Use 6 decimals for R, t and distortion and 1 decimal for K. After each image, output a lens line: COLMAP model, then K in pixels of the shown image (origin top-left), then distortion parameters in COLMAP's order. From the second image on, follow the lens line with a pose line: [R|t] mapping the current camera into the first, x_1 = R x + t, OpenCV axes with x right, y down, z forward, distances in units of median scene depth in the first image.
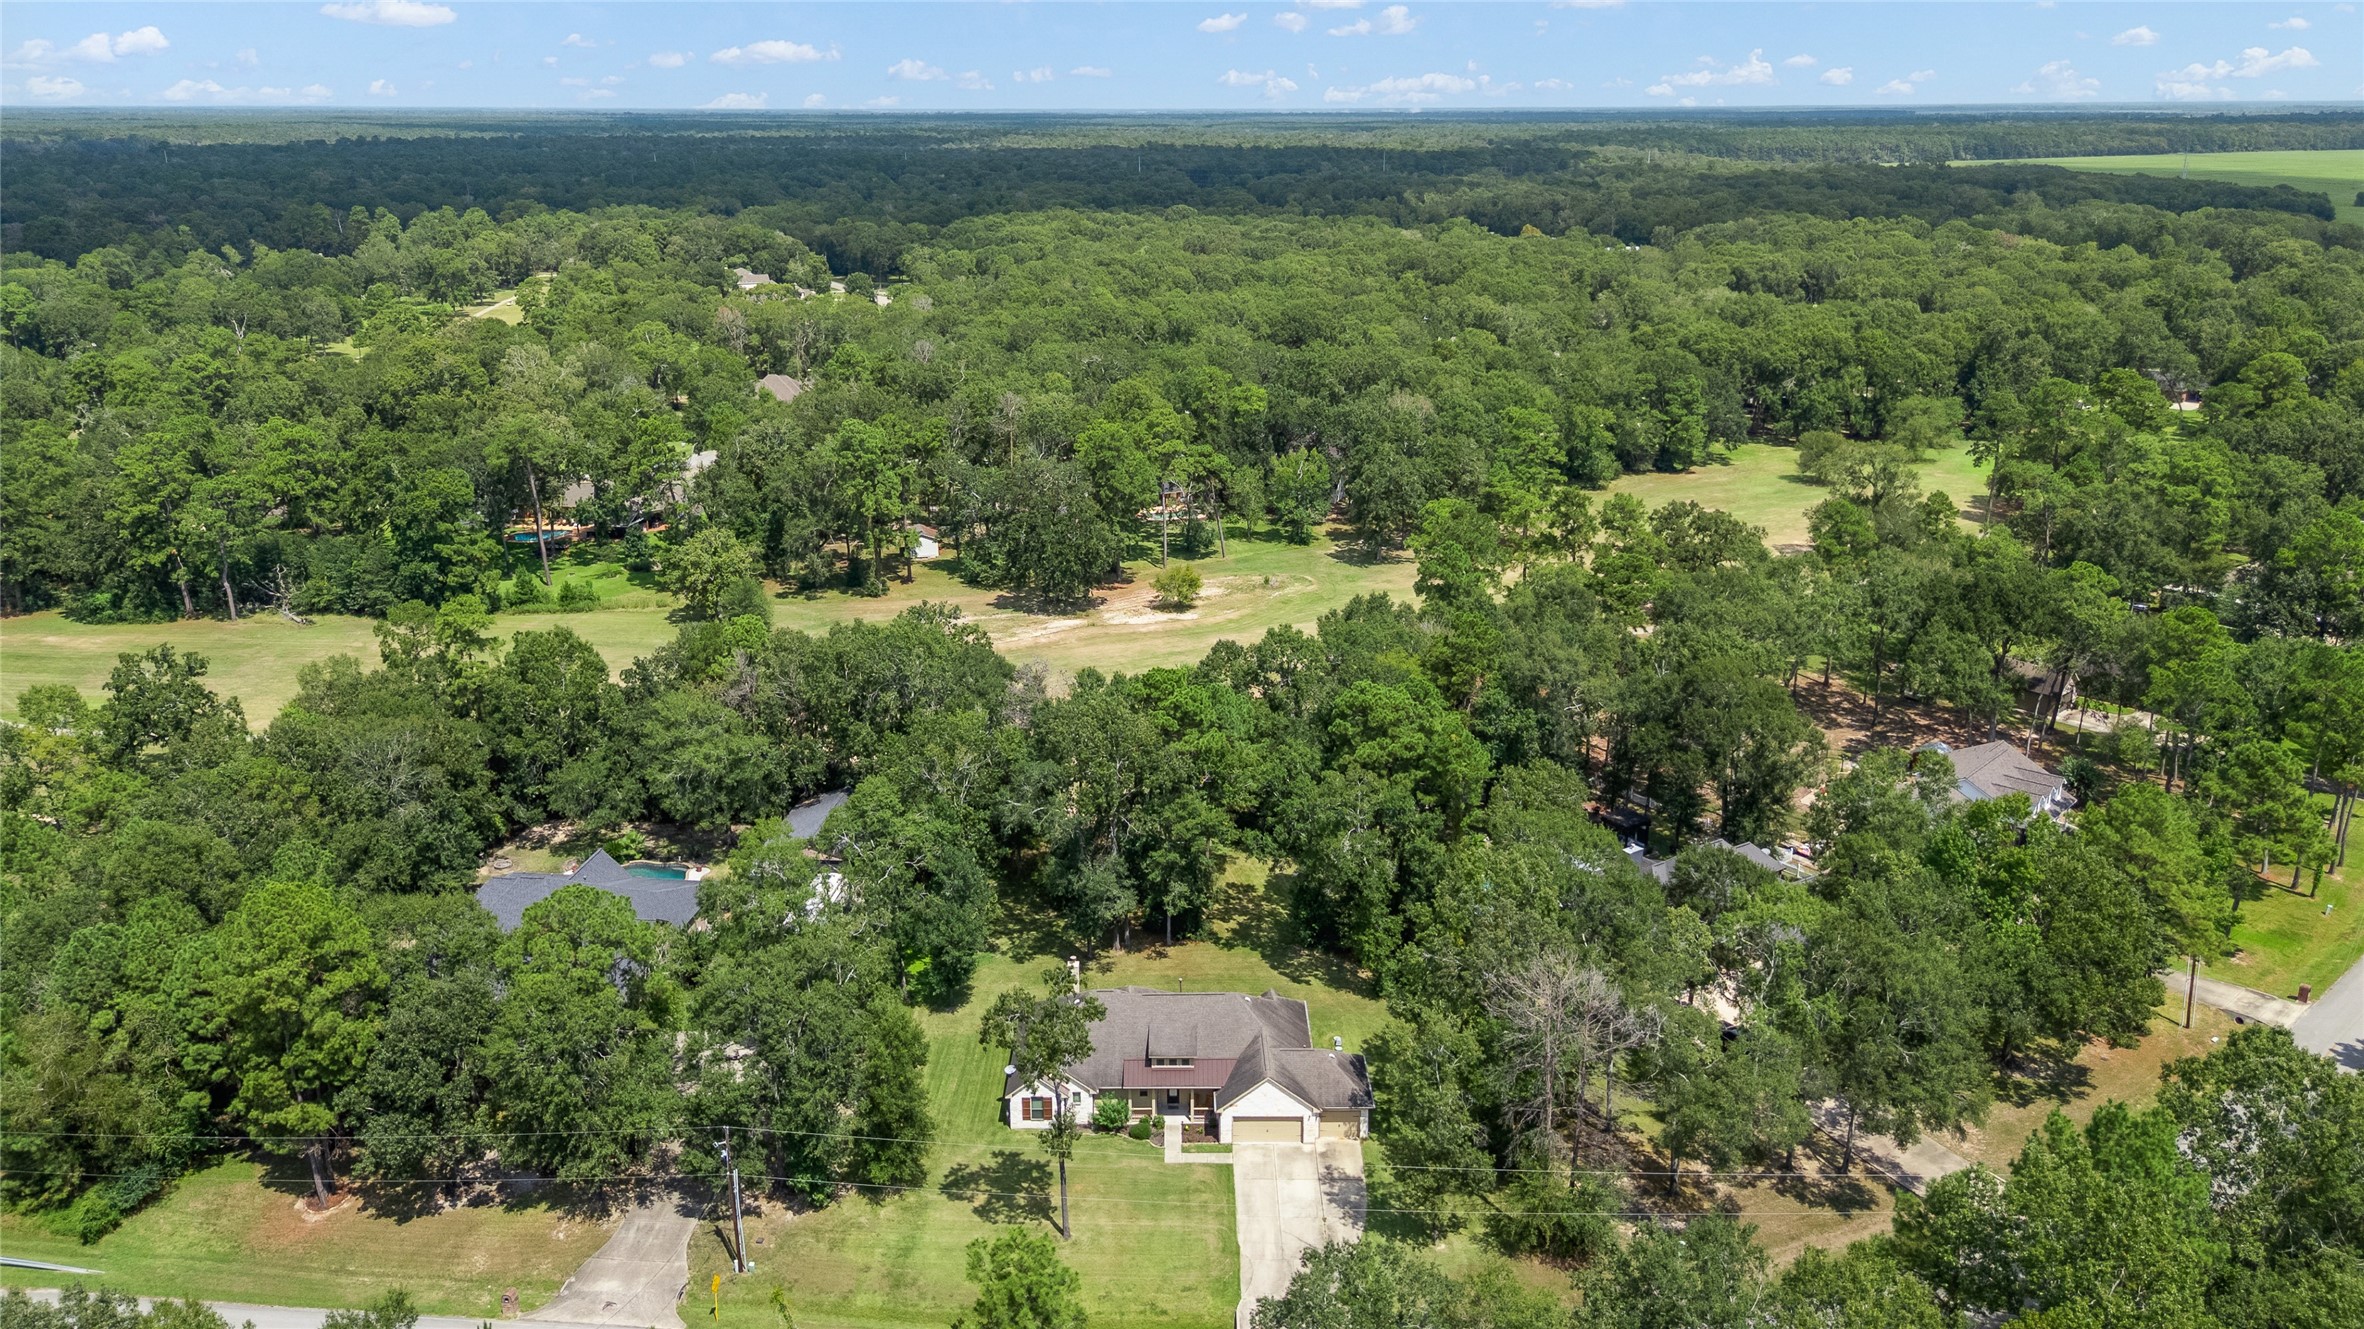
lens RADIAL K [[1698.9, 0, 1173.9], [0, 1698.9, 650.3], [0, 0, 1]] dist [0.046555, -0.024192]
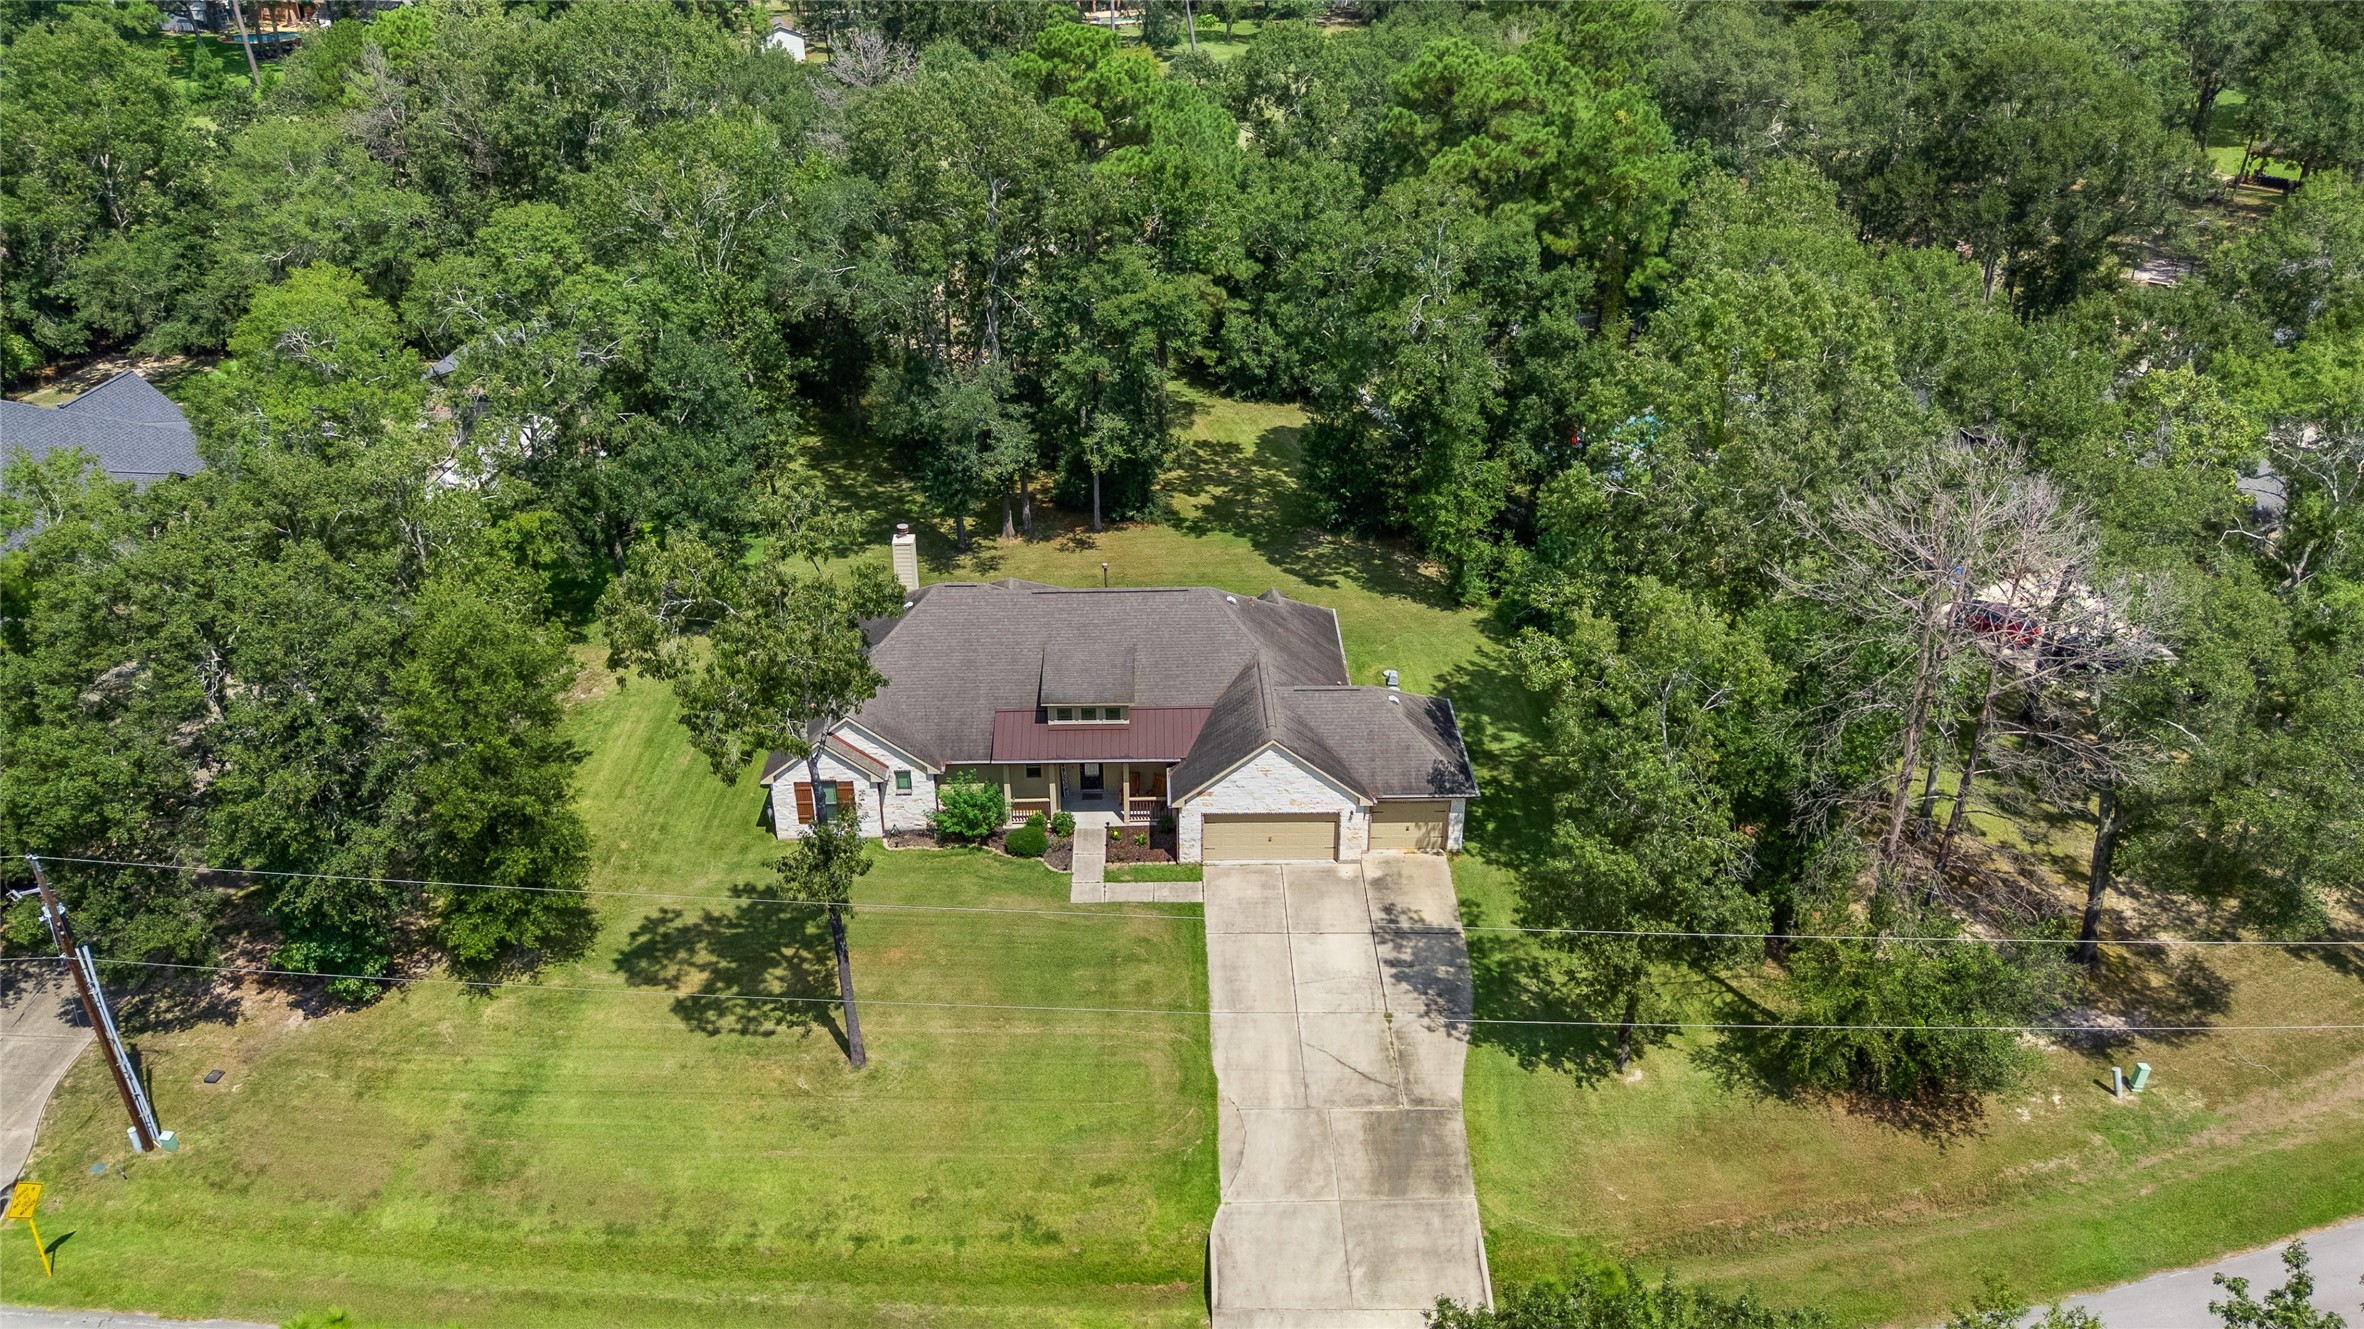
lens RADIAL K [[1698.9, 0, 1179.2], [0, 1698.9, 660.1], [0, 0, 1]] dist [0.046555, -0.024192]
pose [[0.999826, -0.006698, 0.017410, 0.018347], [0.003227, 0.981348, 0.192210, 0.126282], [-0.018373, -0.192121, 0.981199, 0.494708]]
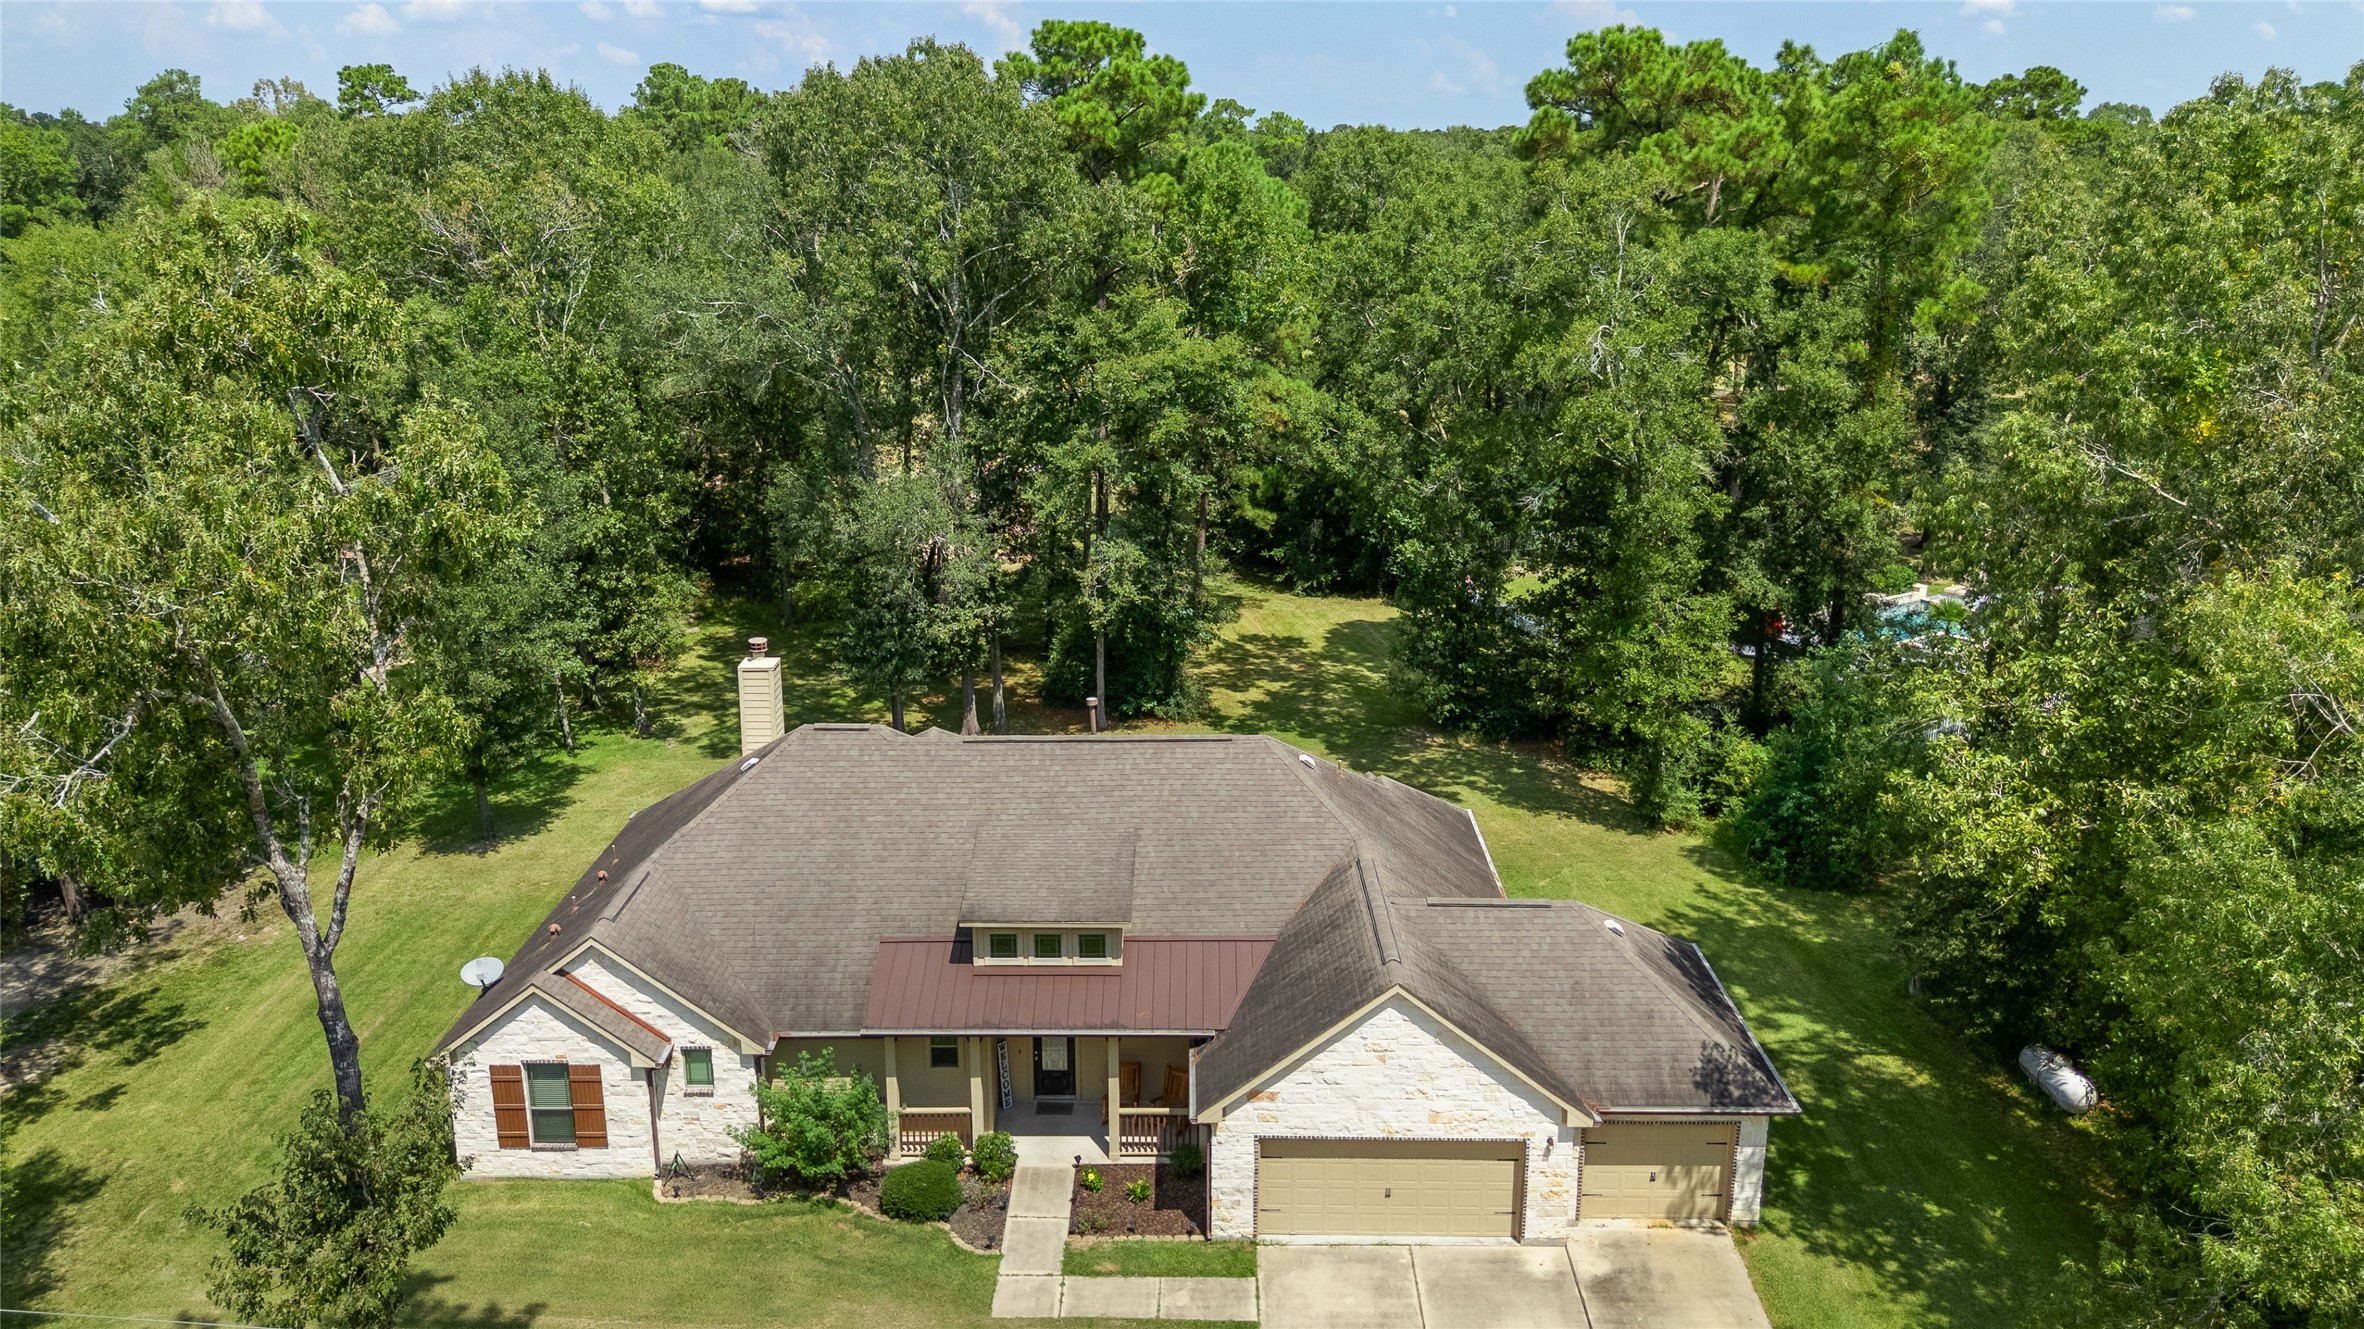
lens RADIAL K [[1698.9, 0, 1187.1], [0, 1698.9, 660.9], [0, 0, 1]] dist [0.046555, -0.024192]
pose [[0.999950, 0.009766, -0.001921, 0.022801], [-0.009801, 0.999770, -0.019097, 0.200290], [0.001734, 0.019115, 0.999816, 0.718983]]
